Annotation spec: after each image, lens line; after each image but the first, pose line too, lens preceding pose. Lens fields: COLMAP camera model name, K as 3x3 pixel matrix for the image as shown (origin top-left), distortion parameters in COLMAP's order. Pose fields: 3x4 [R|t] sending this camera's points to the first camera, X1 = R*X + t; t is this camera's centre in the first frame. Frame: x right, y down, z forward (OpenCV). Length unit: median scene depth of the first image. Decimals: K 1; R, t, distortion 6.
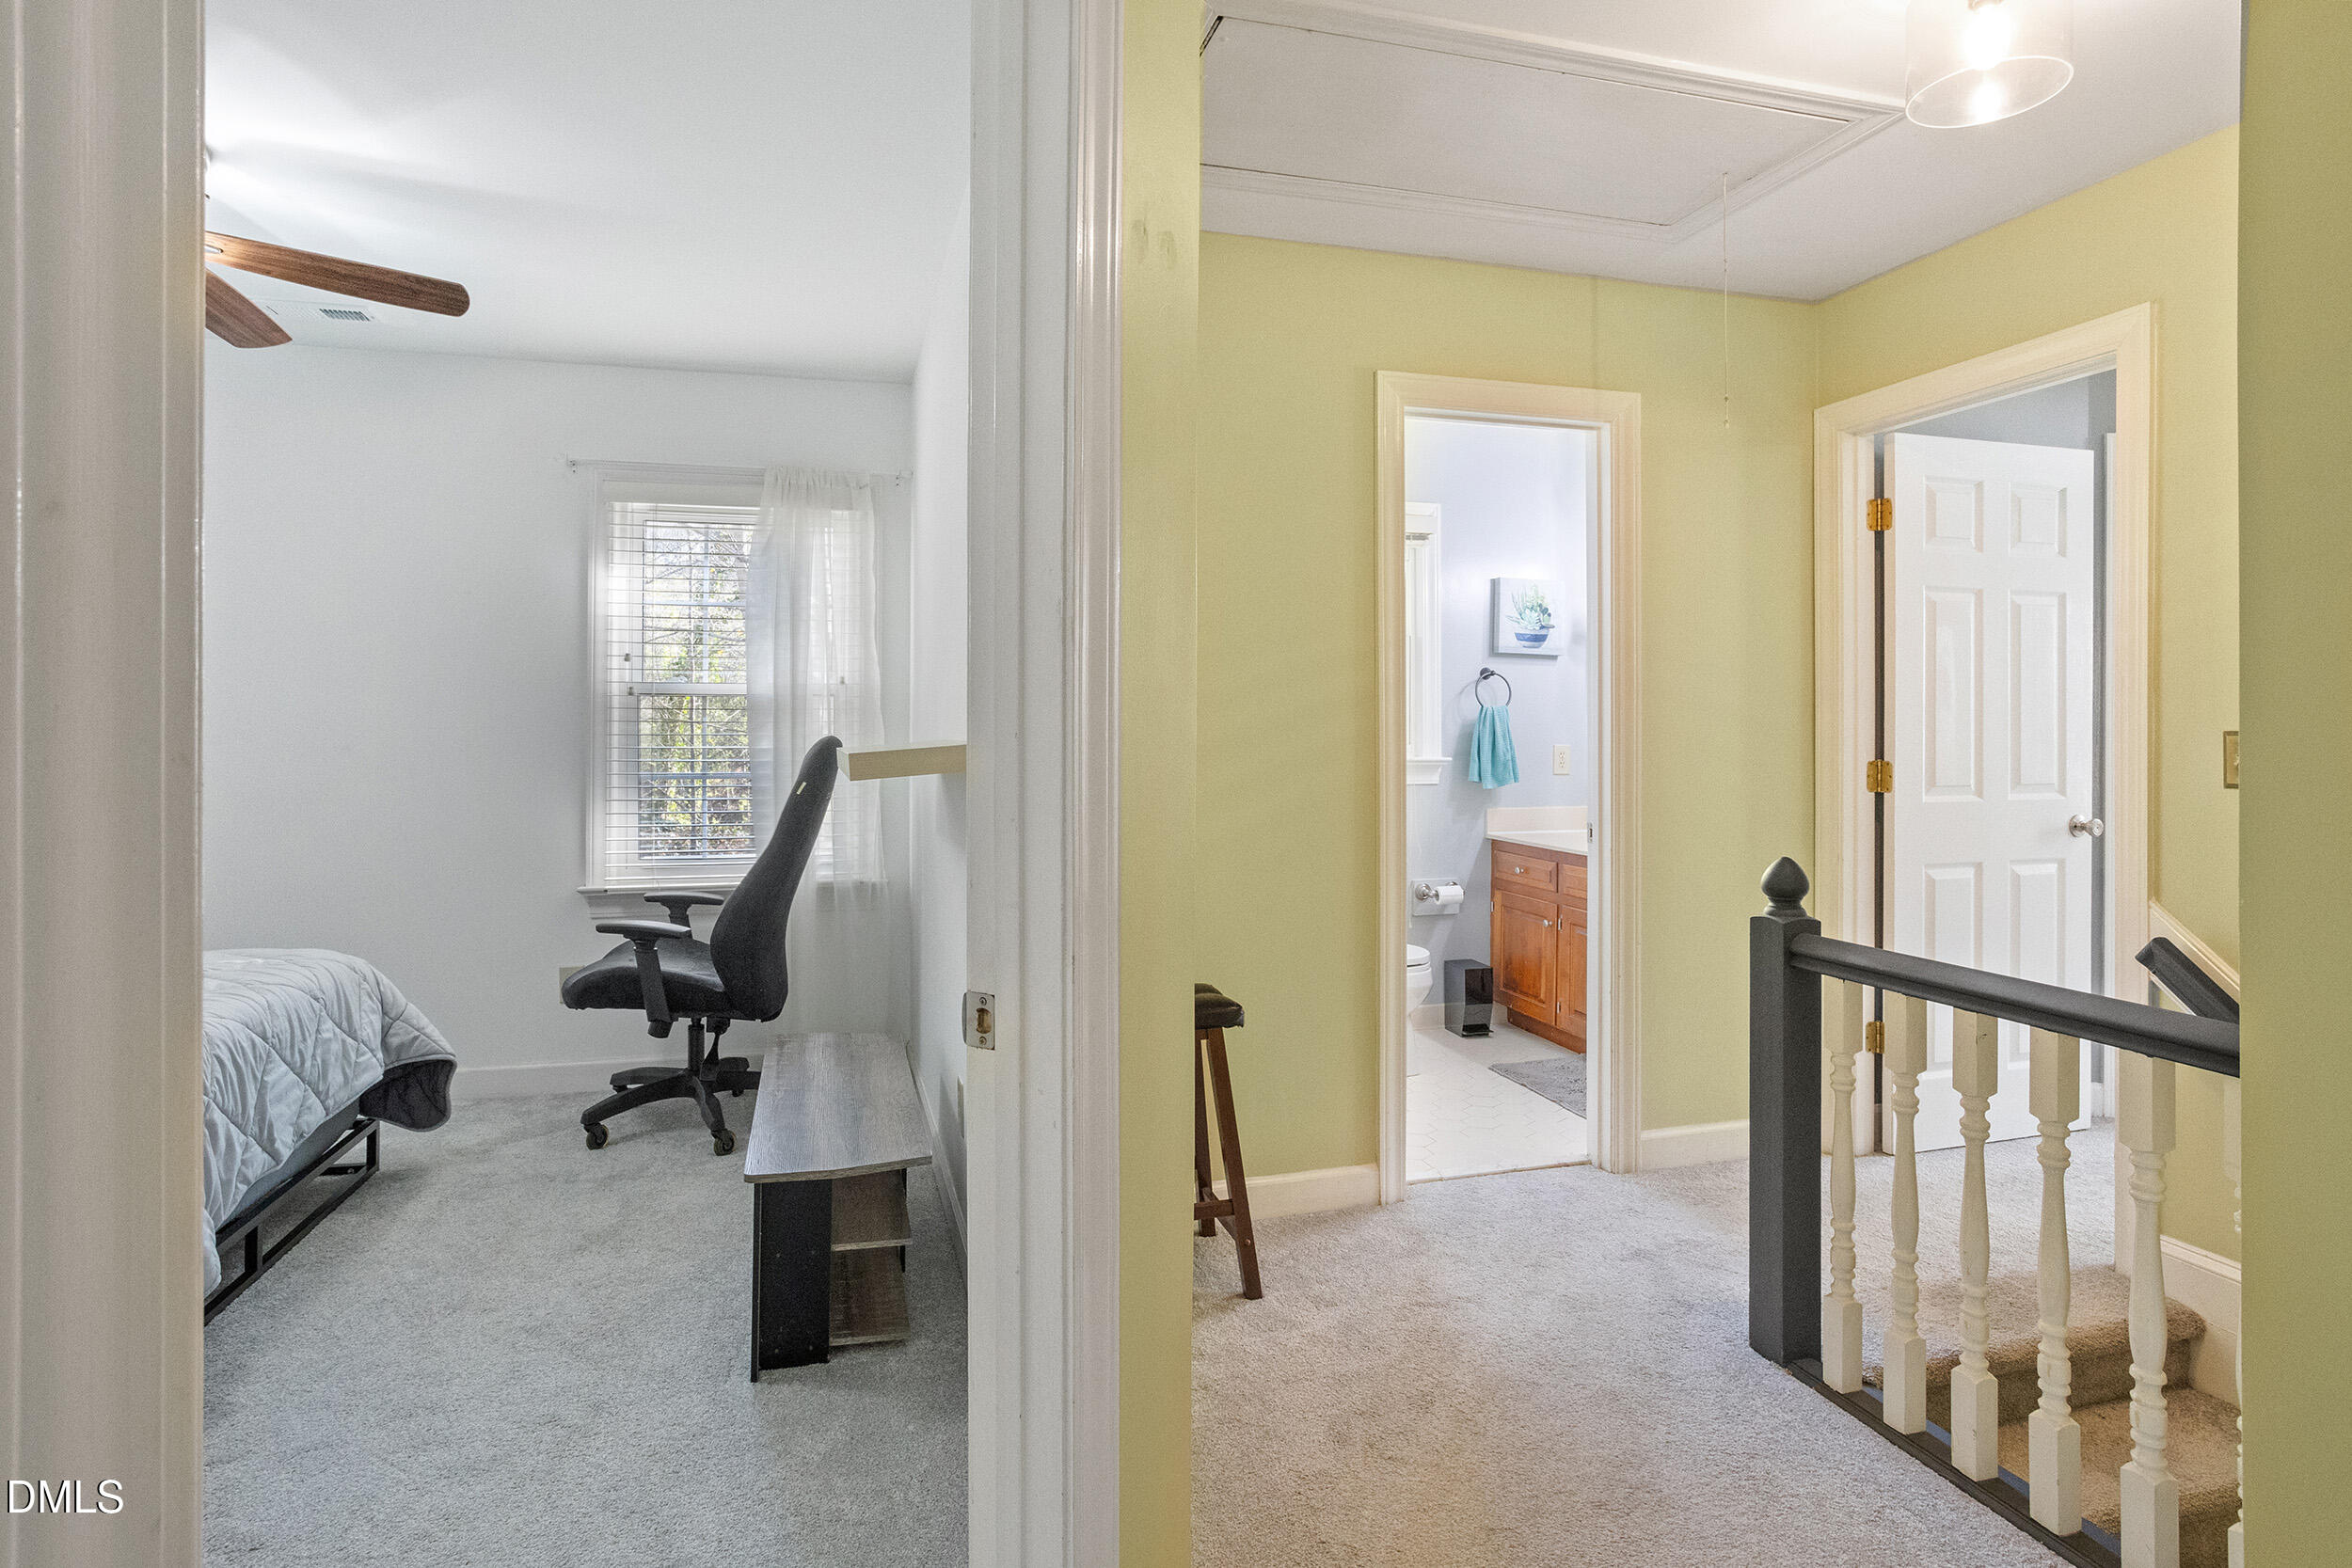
lens RADIAL K [[1261.8, 0, 1176.7], [0, 1261.8, 729.7], [0, 0, 1]] dist [-0.028310, 0.002393]
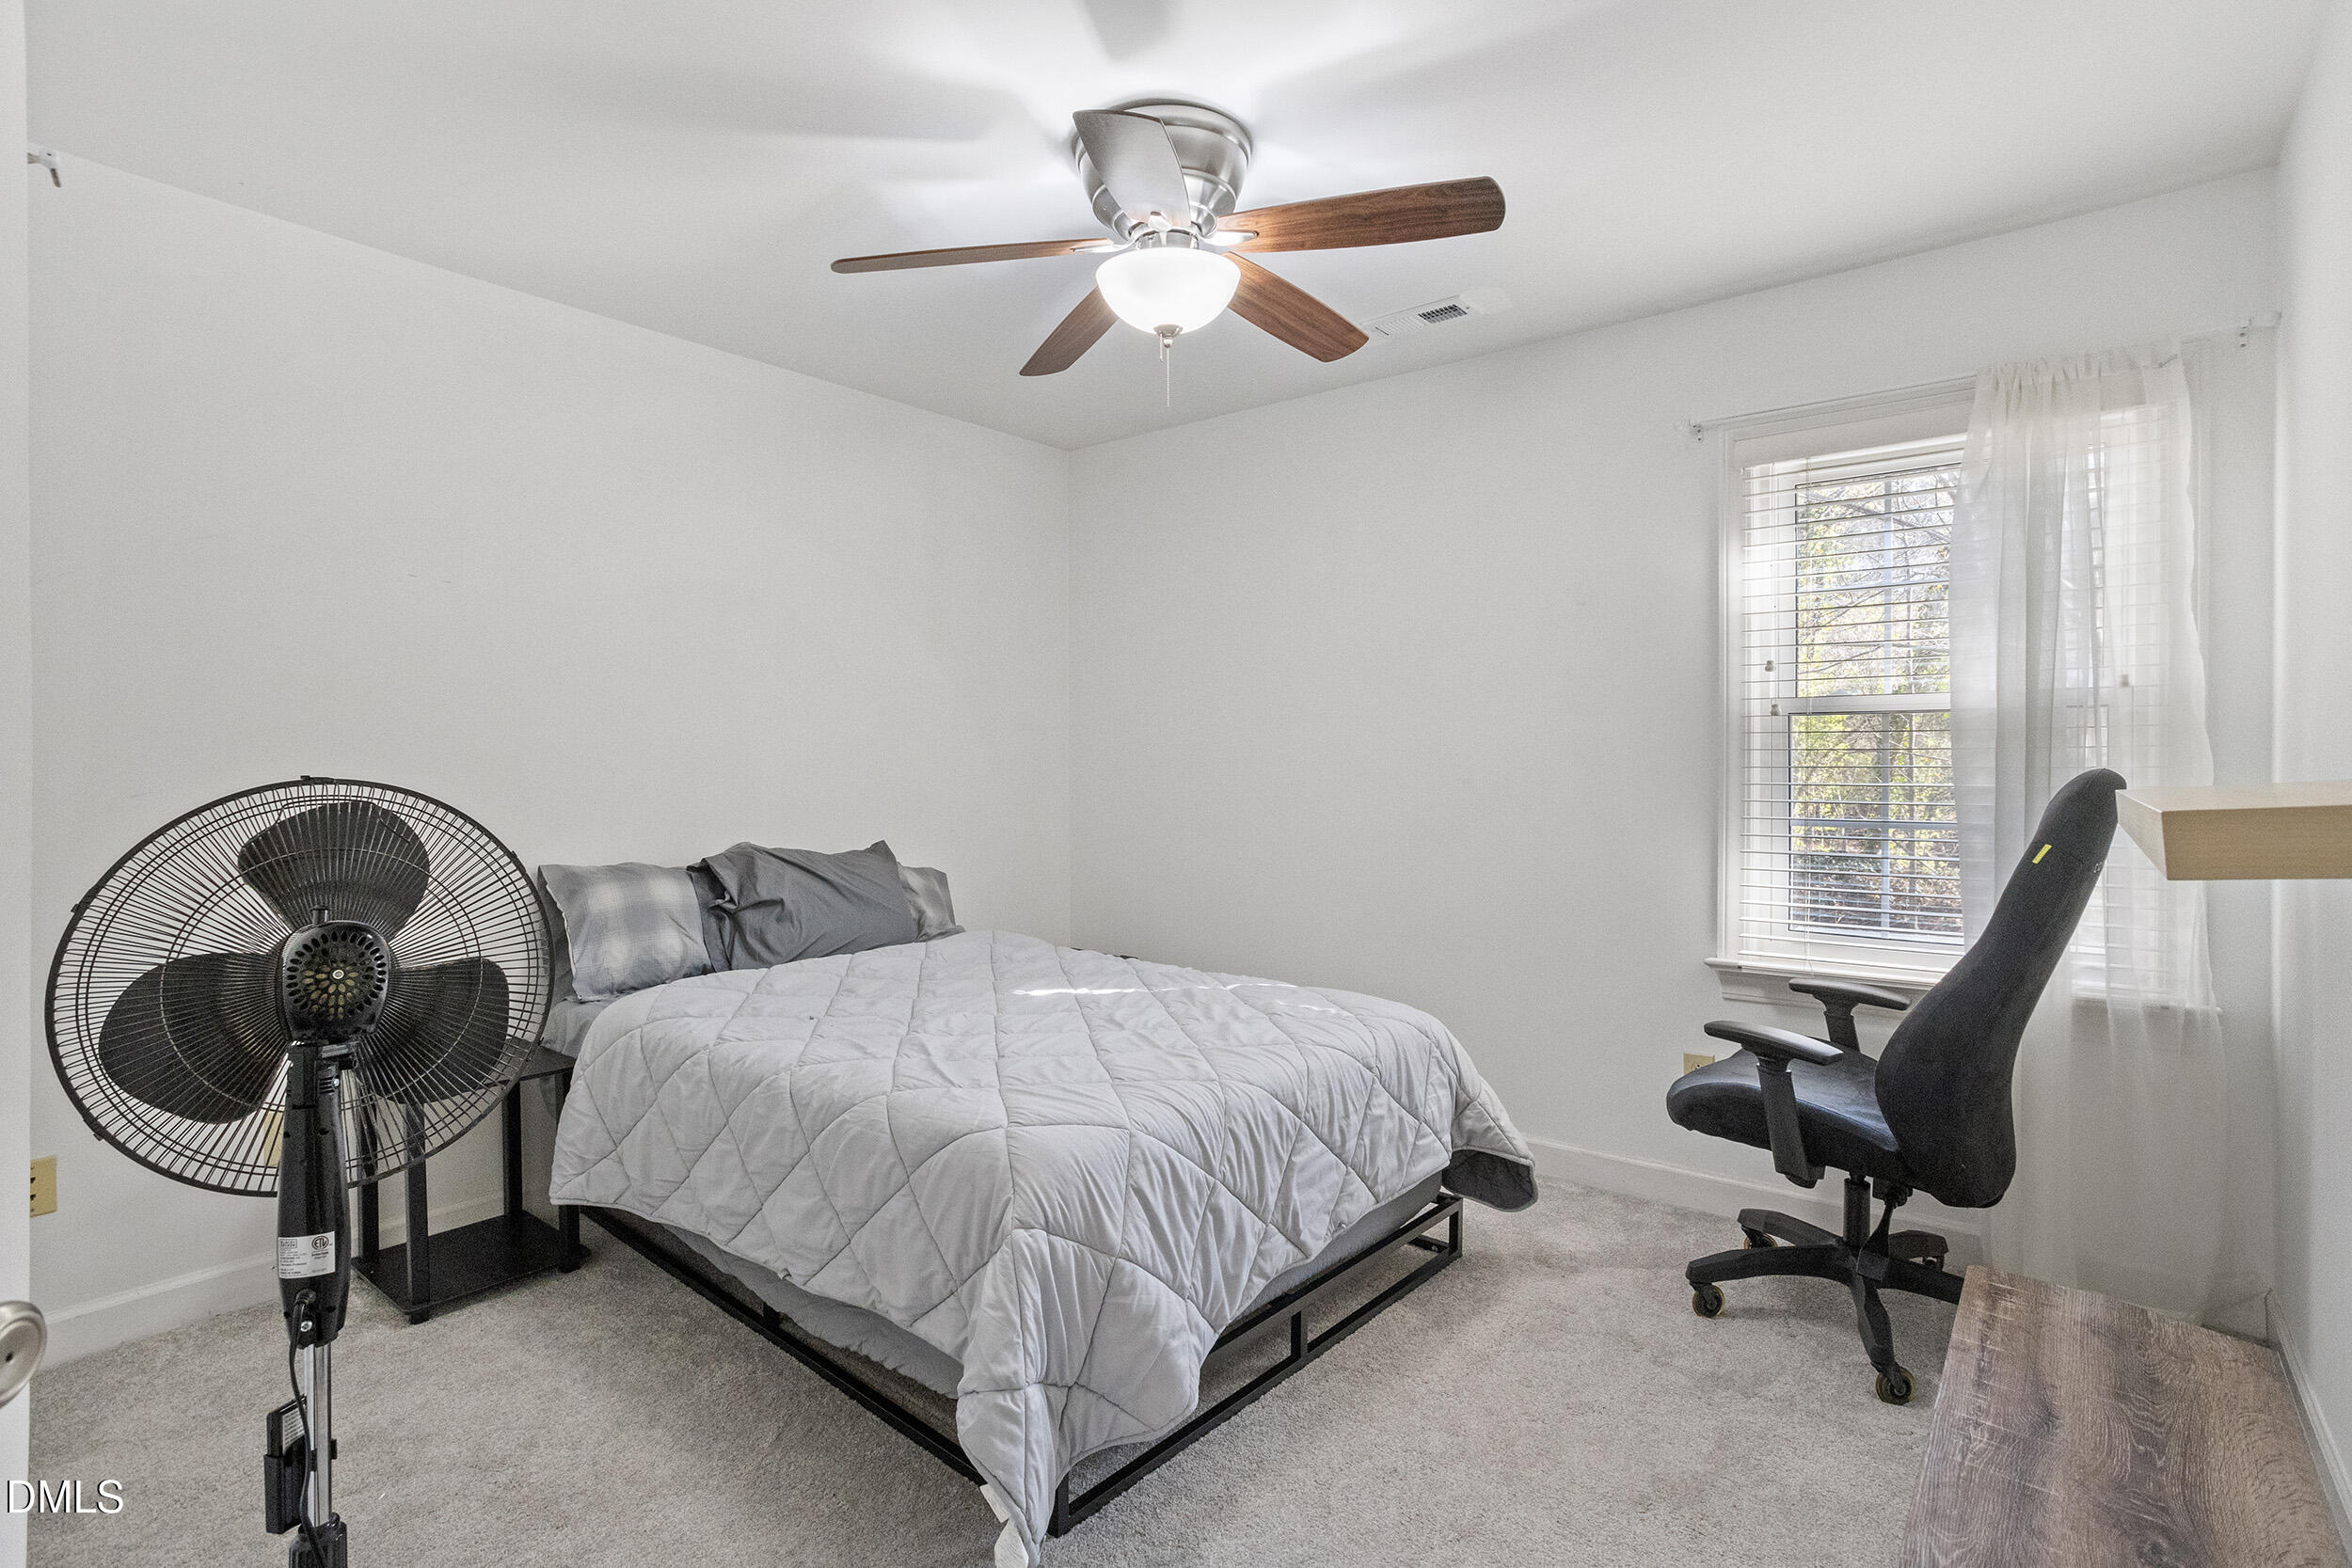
lens RADIAL K [[1141.6, 0, 1157.2], [0, 1141.6, 774.3], [0, 0, 1]] dist [-0.038488, 0.021745]
pose [[0.567680, 0.004250, -0.823238, -0.094097], [0.003949, 0.999961, 0.007886, 0.001830], [0.823240, -0.007728, 0.567641, 0.343010]]
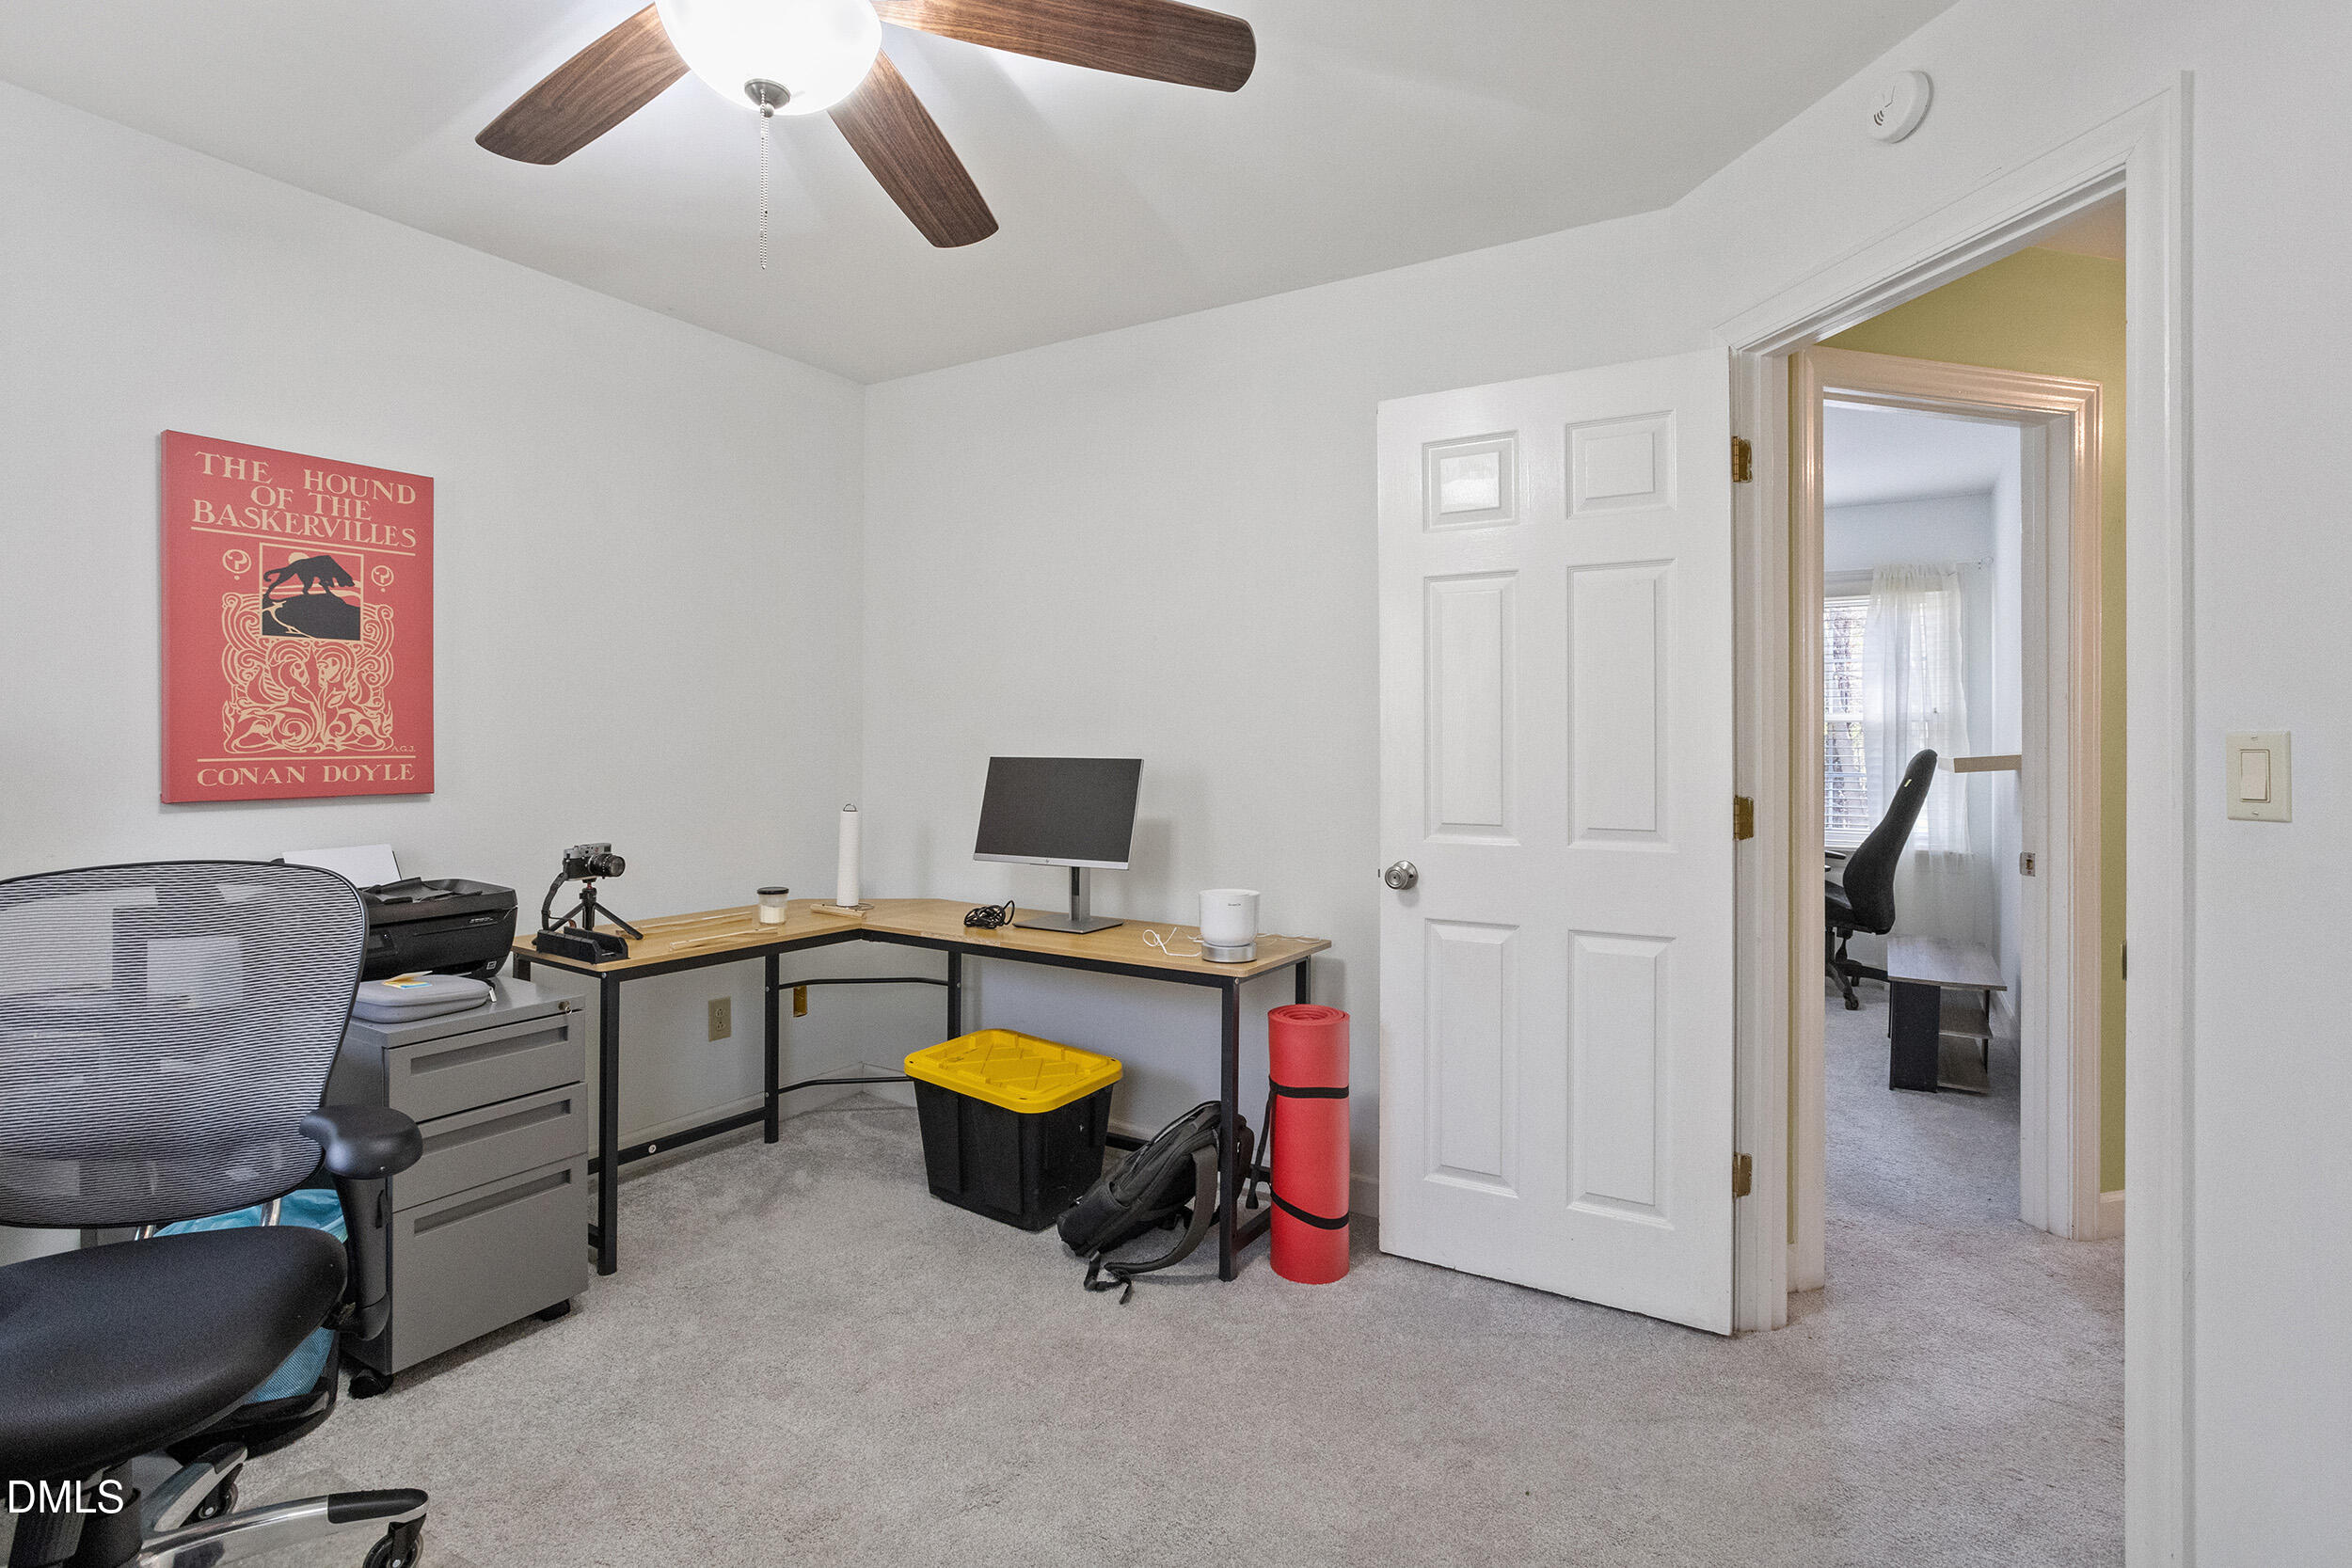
lens RADIAL K [[1147.0, 0, 1170.7], [0, 1147.0, 743.3], [0, 0, 1]] dist [-0.036201, 0.021627]
pose [[0.671582, -0.001120, -0.740929, 0.126177], [-0.000186, 0.999999, -0.001680, 0.000478], [0.740930, 0.001266, 0.671581, -0.608841]]
